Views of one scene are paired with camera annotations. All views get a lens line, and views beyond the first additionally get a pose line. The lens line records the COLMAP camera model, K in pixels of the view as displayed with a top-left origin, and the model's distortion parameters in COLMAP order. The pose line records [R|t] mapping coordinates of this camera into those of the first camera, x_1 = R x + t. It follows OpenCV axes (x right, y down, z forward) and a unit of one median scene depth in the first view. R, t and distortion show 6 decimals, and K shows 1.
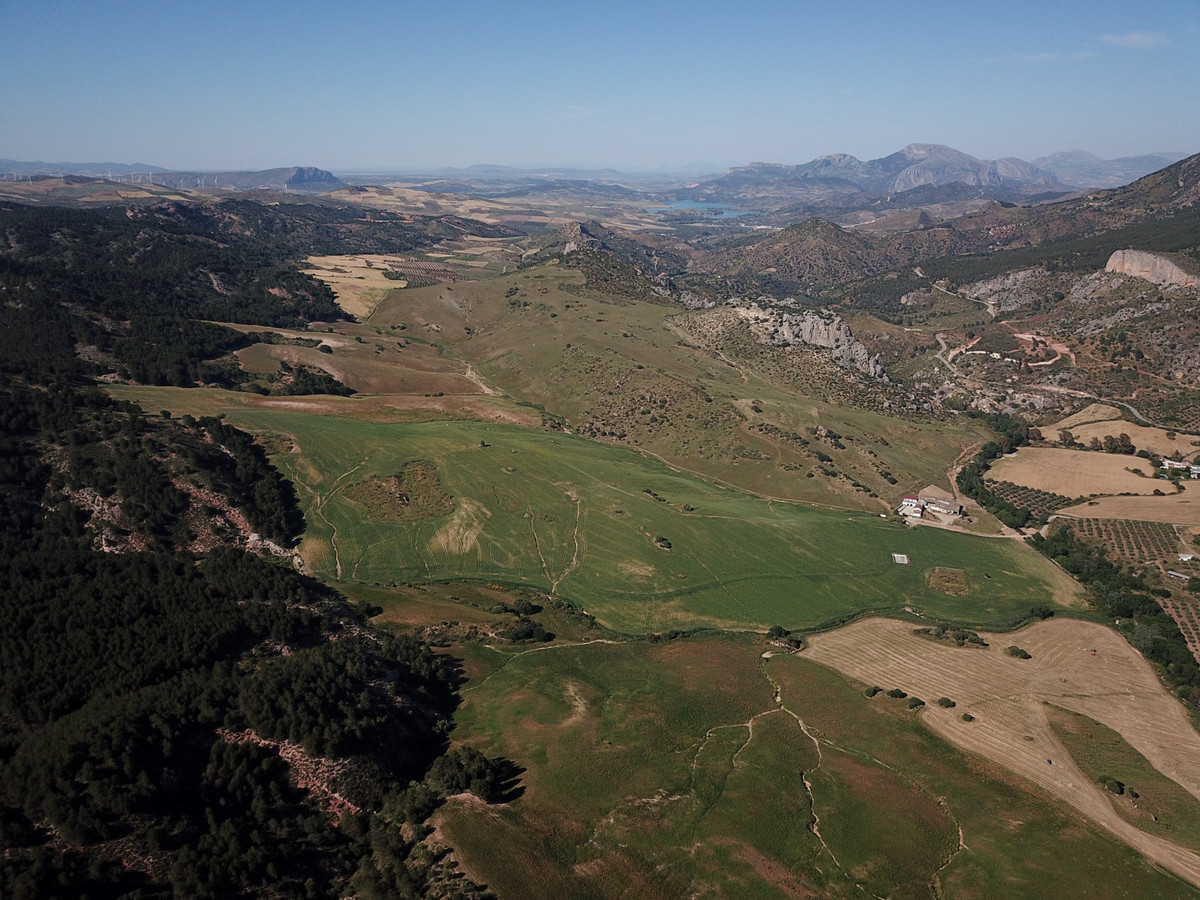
lens RADIAL K [[918.2, 0, 603.7], [0, 918.2, 459.8], [0, 0, 1]] dist [0.012026, -0.007912]
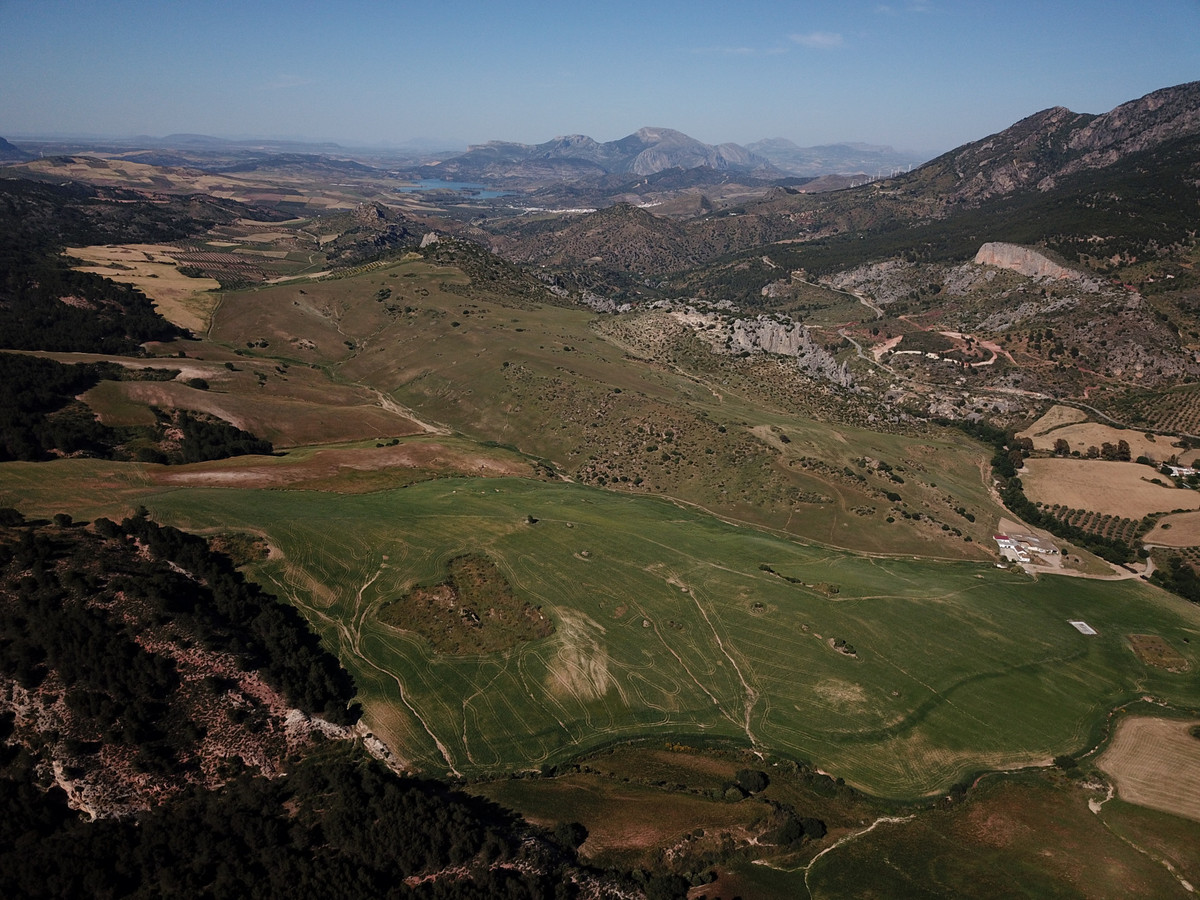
lens RADIAL K [[918.2, 0, 602.9], [0, 918.2, 458.6], [0, 0, 1]] dist [0.012026, -0.007912]
pose [[0.958472, -0.068167, 0.276919, -0.185453], [0.062357, 0.997611, 0.029746, -0.057346], [-0.278285, -0.011243, 0.960433, 0.171036]]
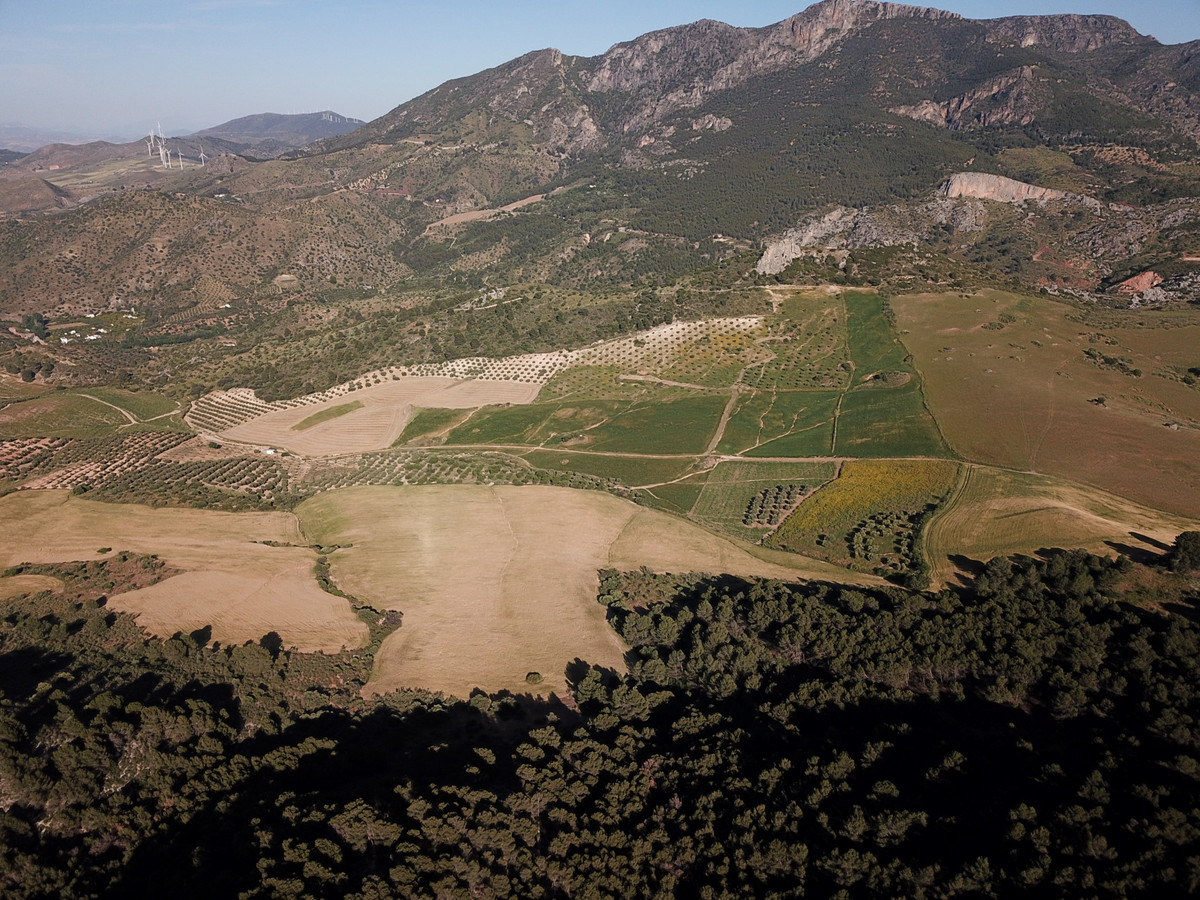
lens RADIAL K [[918.2, 0, 599.5], [0, 918.2, 456.4], [0, 0, 1]] dist [0.012026, -0.007912]
pose [[0.290972, -0.335079, 0.896134, -0.670183], [0.305242, 0.920225, 0.244976, -0.385361], [-0.906732, 0.202257, 0.370040, 1.307870]]
